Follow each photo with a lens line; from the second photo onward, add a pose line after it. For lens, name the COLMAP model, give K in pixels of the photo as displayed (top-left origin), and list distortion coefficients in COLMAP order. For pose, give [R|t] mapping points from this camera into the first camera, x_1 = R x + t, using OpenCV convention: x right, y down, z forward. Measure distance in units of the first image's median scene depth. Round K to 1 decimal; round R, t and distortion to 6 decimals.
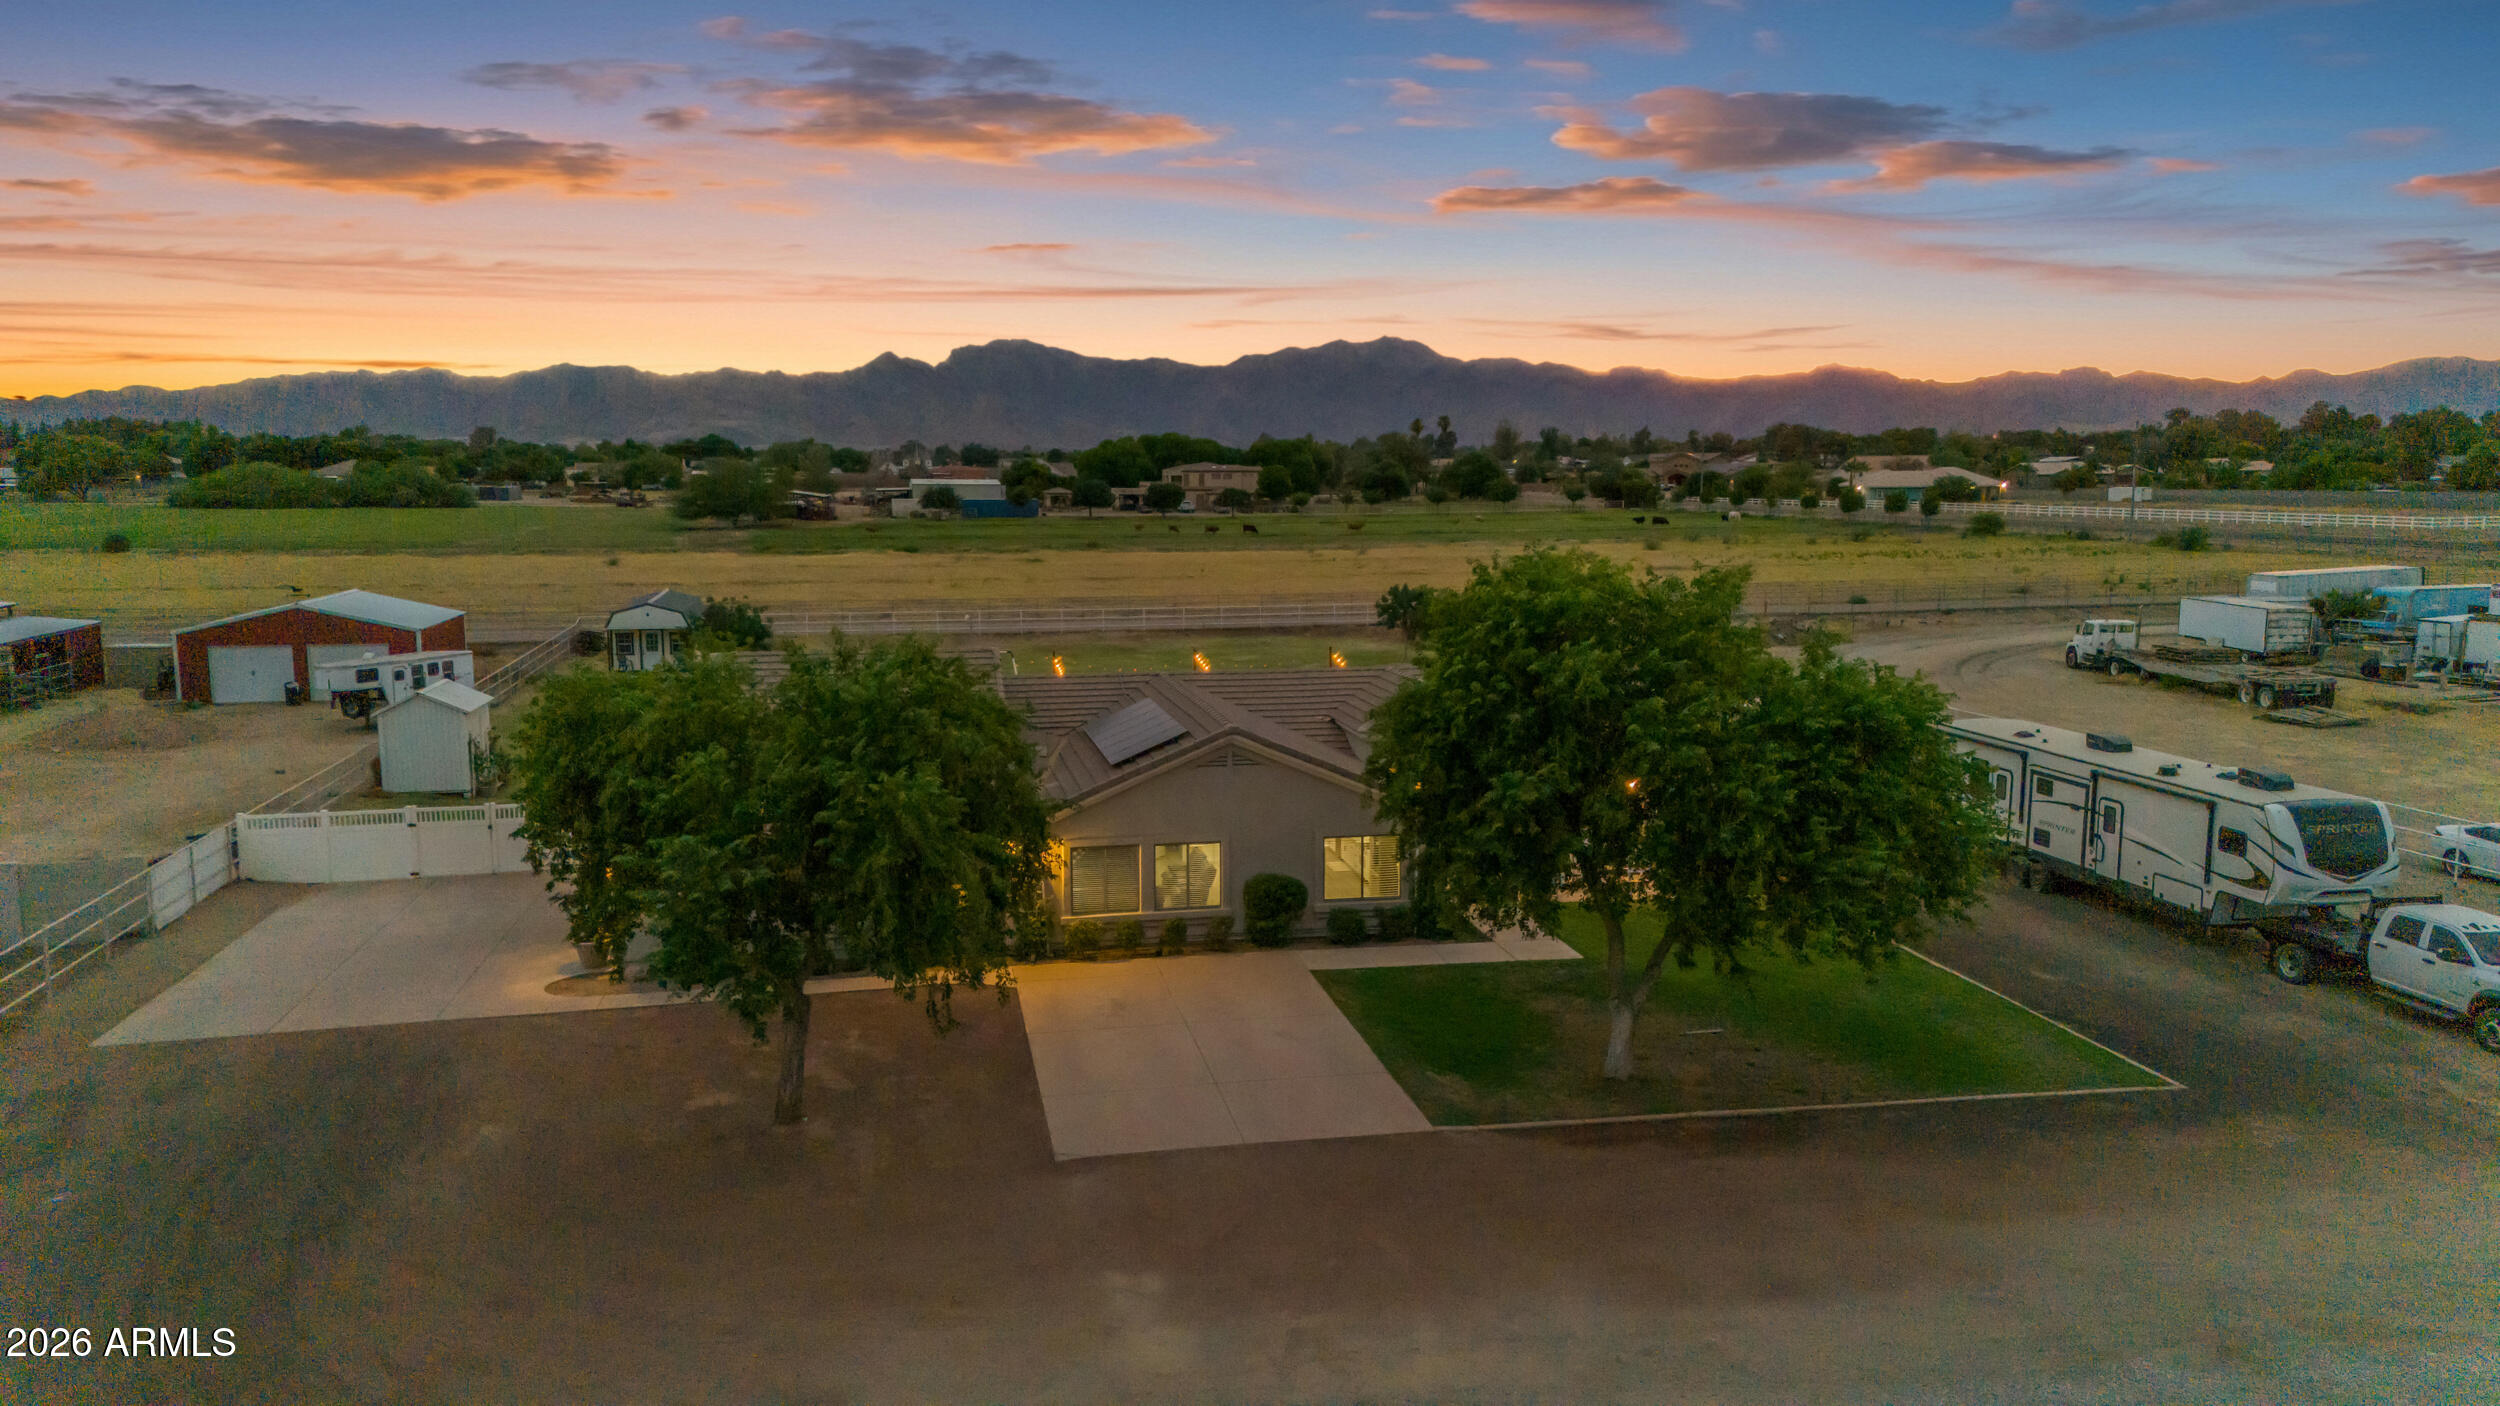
lens RADIAL K [[1808.1, 0, 1260.9], [0, 1808.1, 703.2], [0, 0, 1]] dist [0.201895, -0.138813]
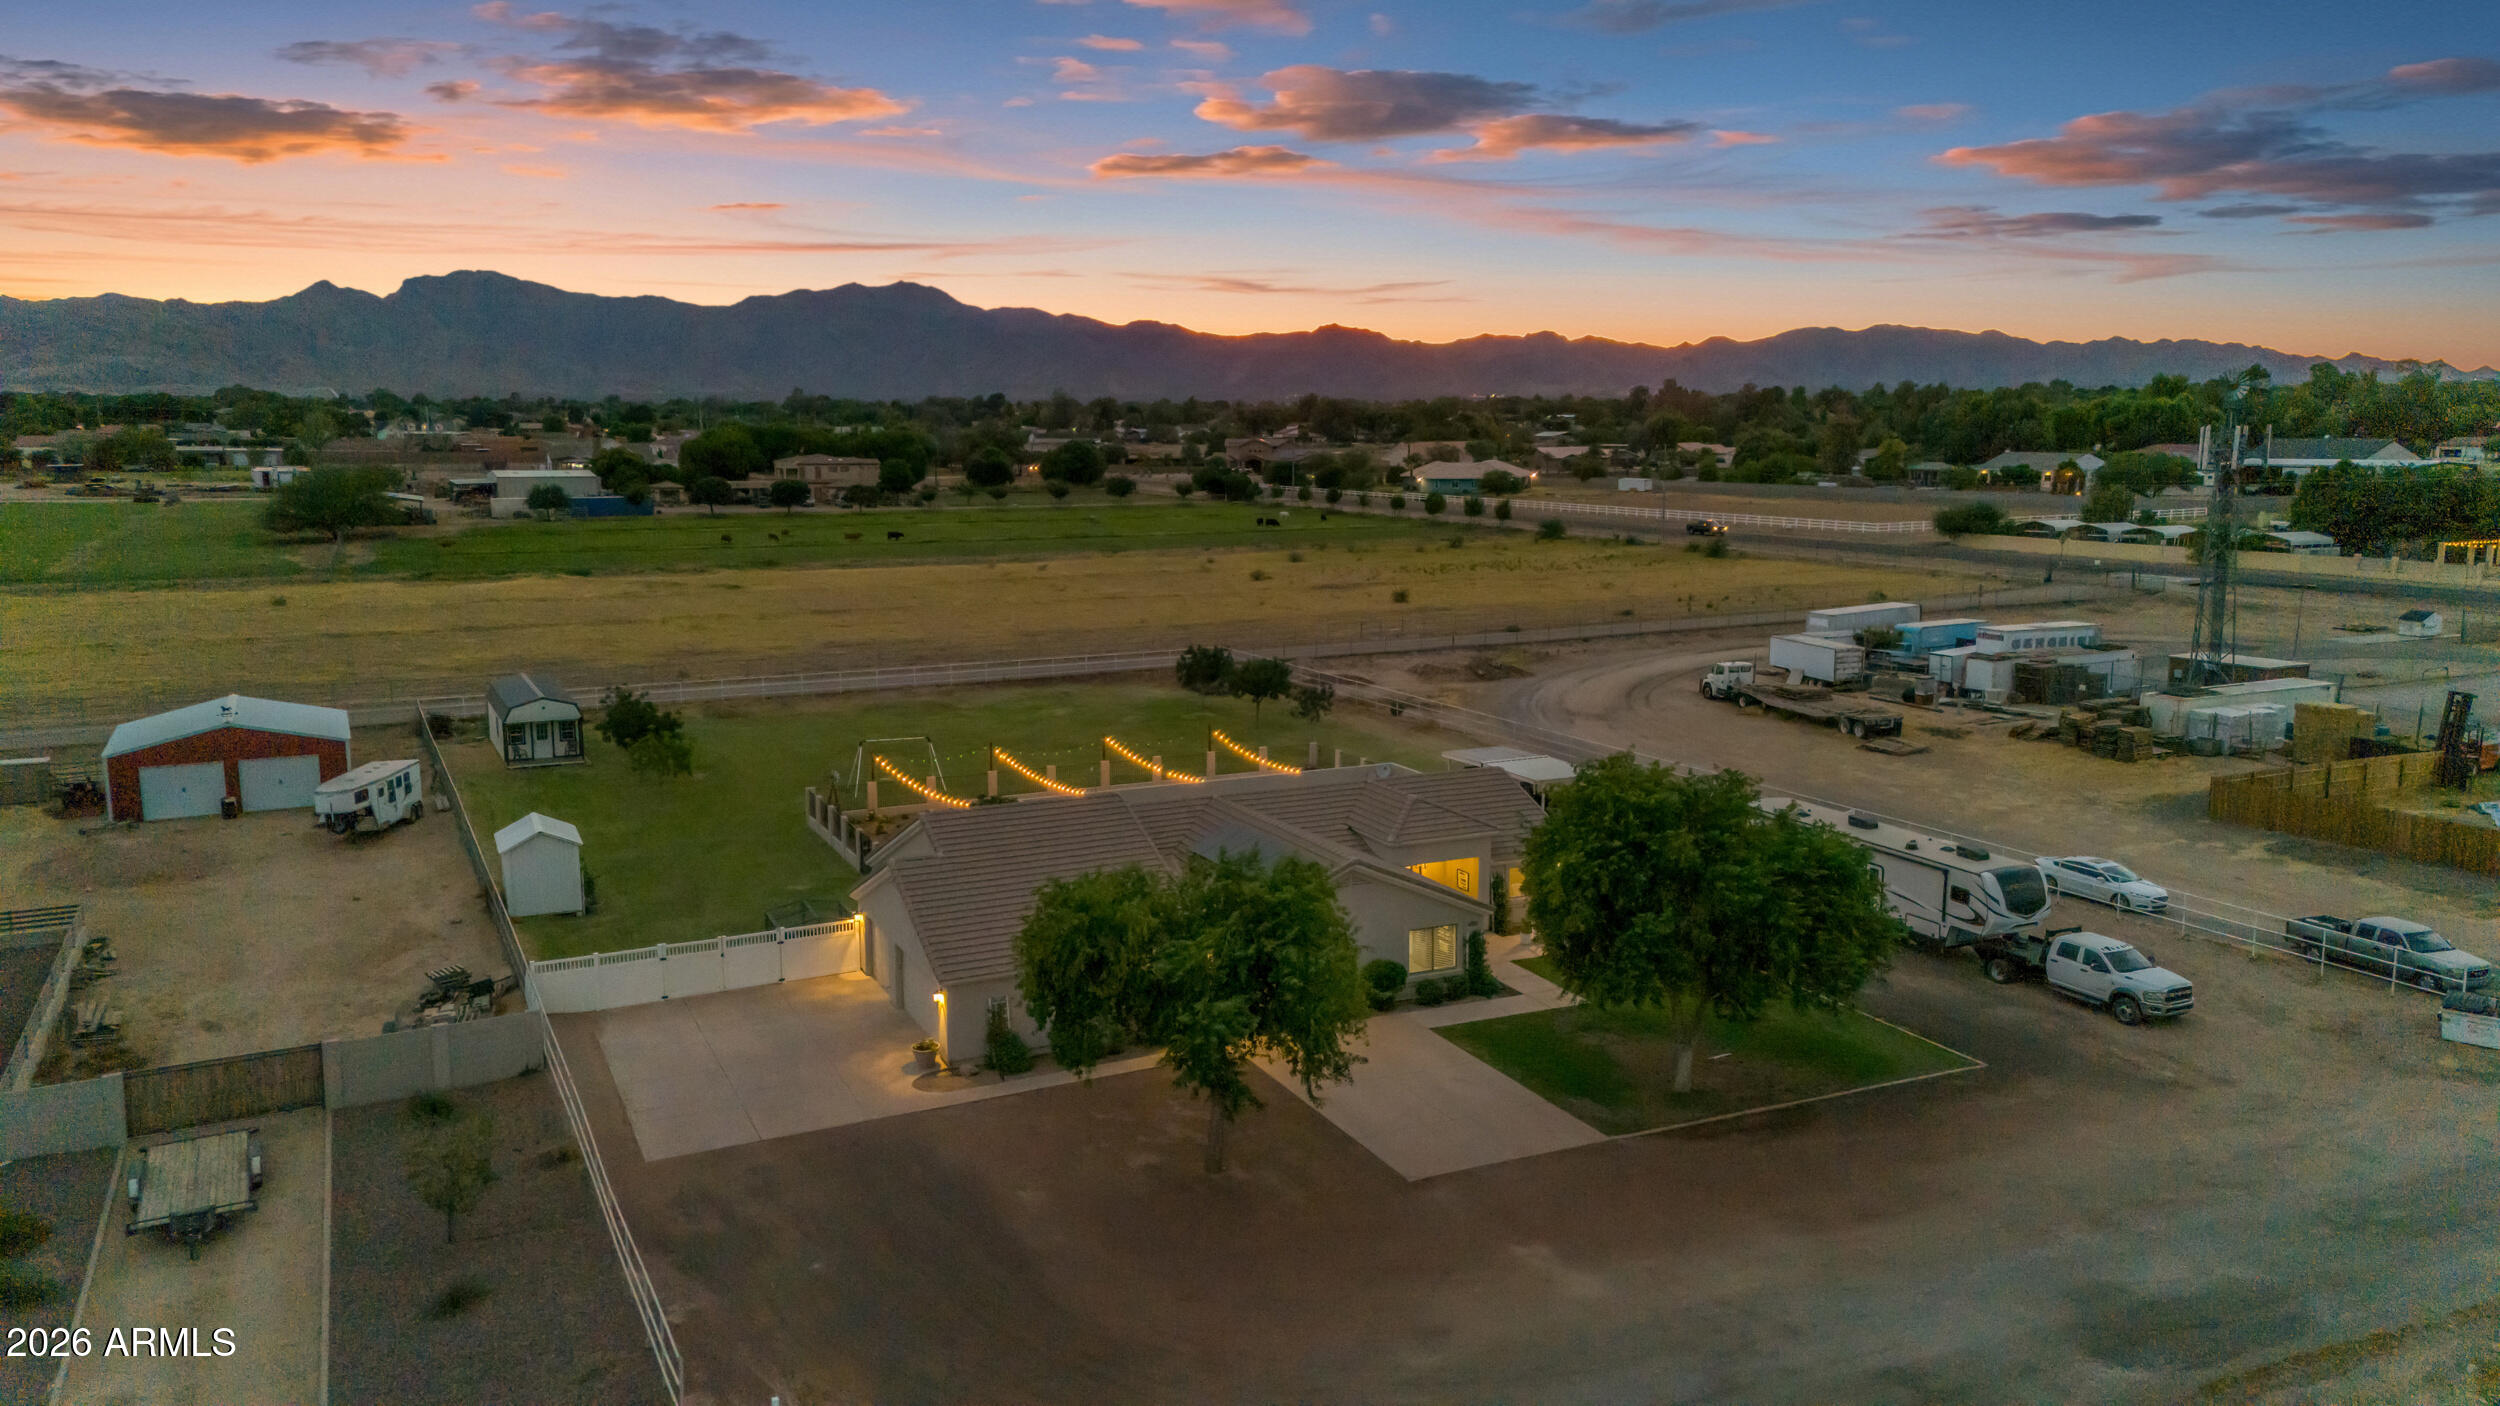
lens RADIAL K [[1808.1, 0, 1260.9], [0, 1808.1, 703.2], [0, 0, 1]] dist [0.201895, -0.138813]
pose [[0.966373, -0.041036, 0.253850, -0.223033], [0.033696, 0.998881, 0.033198, -0.080182], [-0.254928, -0.023528, 0.966674, -0.179870]]
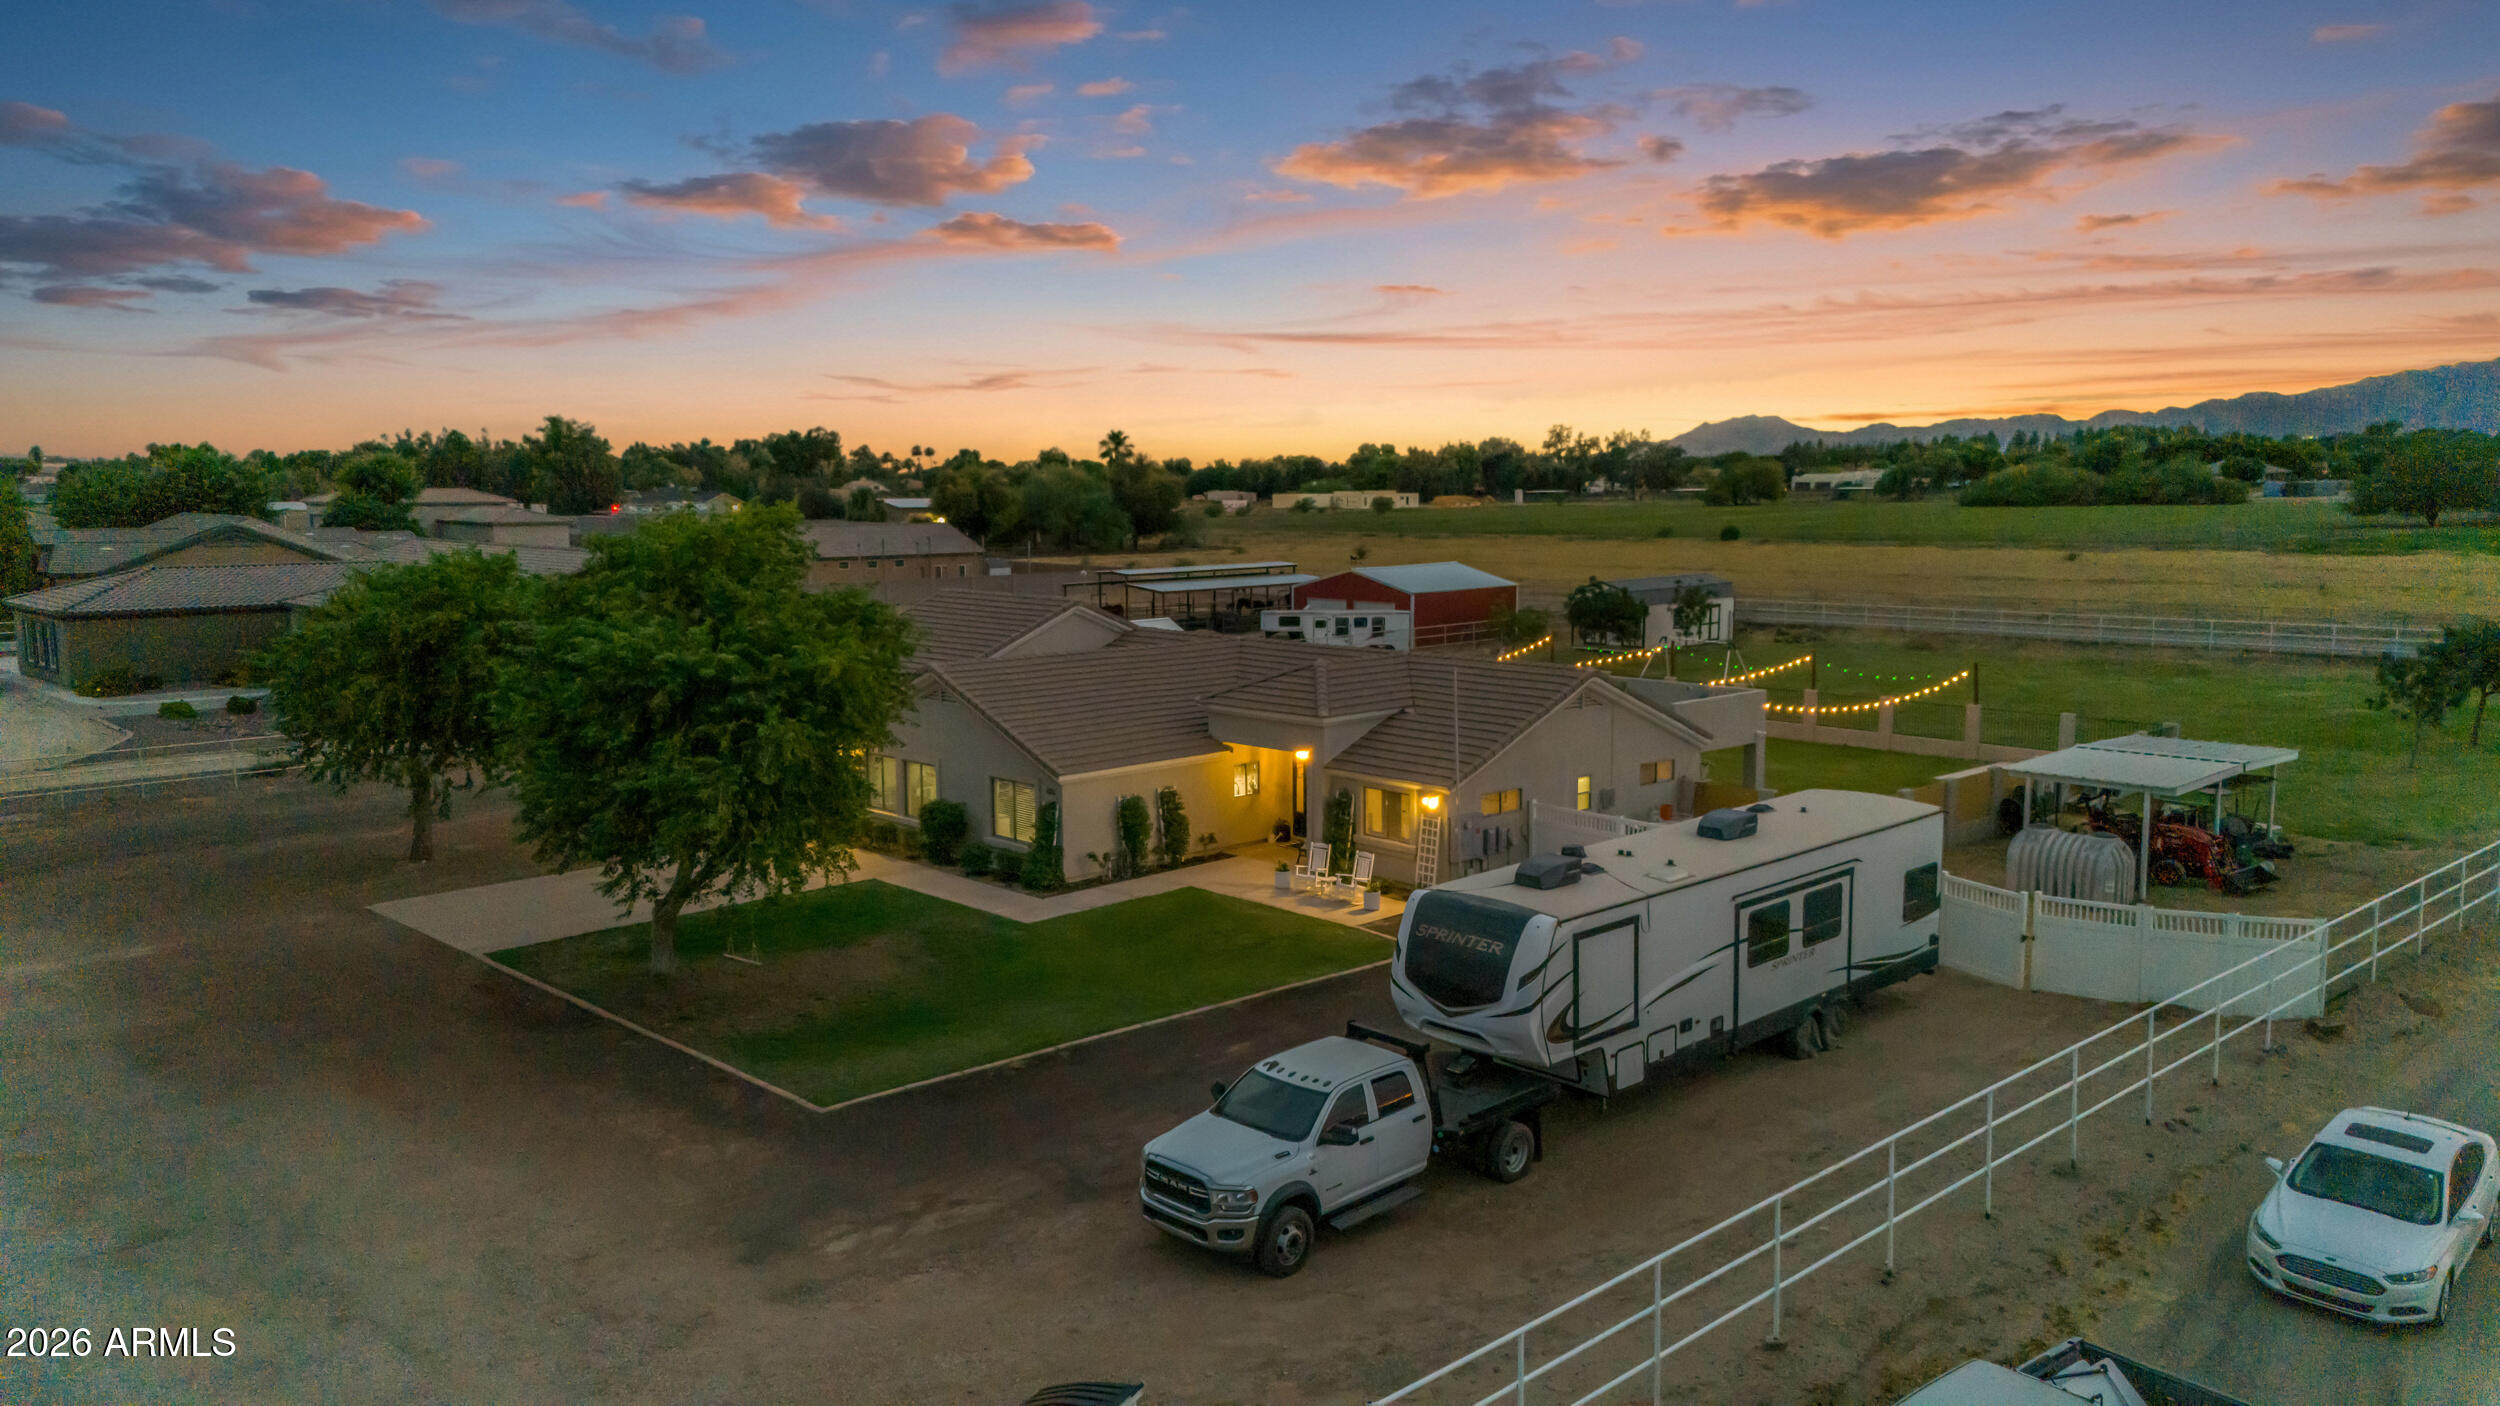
lens RADIAL K [[1808.1, 0, 1260.9], [0, 1808.1, 703.2], [0, 0, 1]] dist [0.201895, -0.138813]
pose [[0.534673, 0.105392, -0.838461, 0.529017], [-0.106499, 0.992685, 0.056865, -0.025321], [0.838322, 0.058891, 0.541986, 0.275337]]
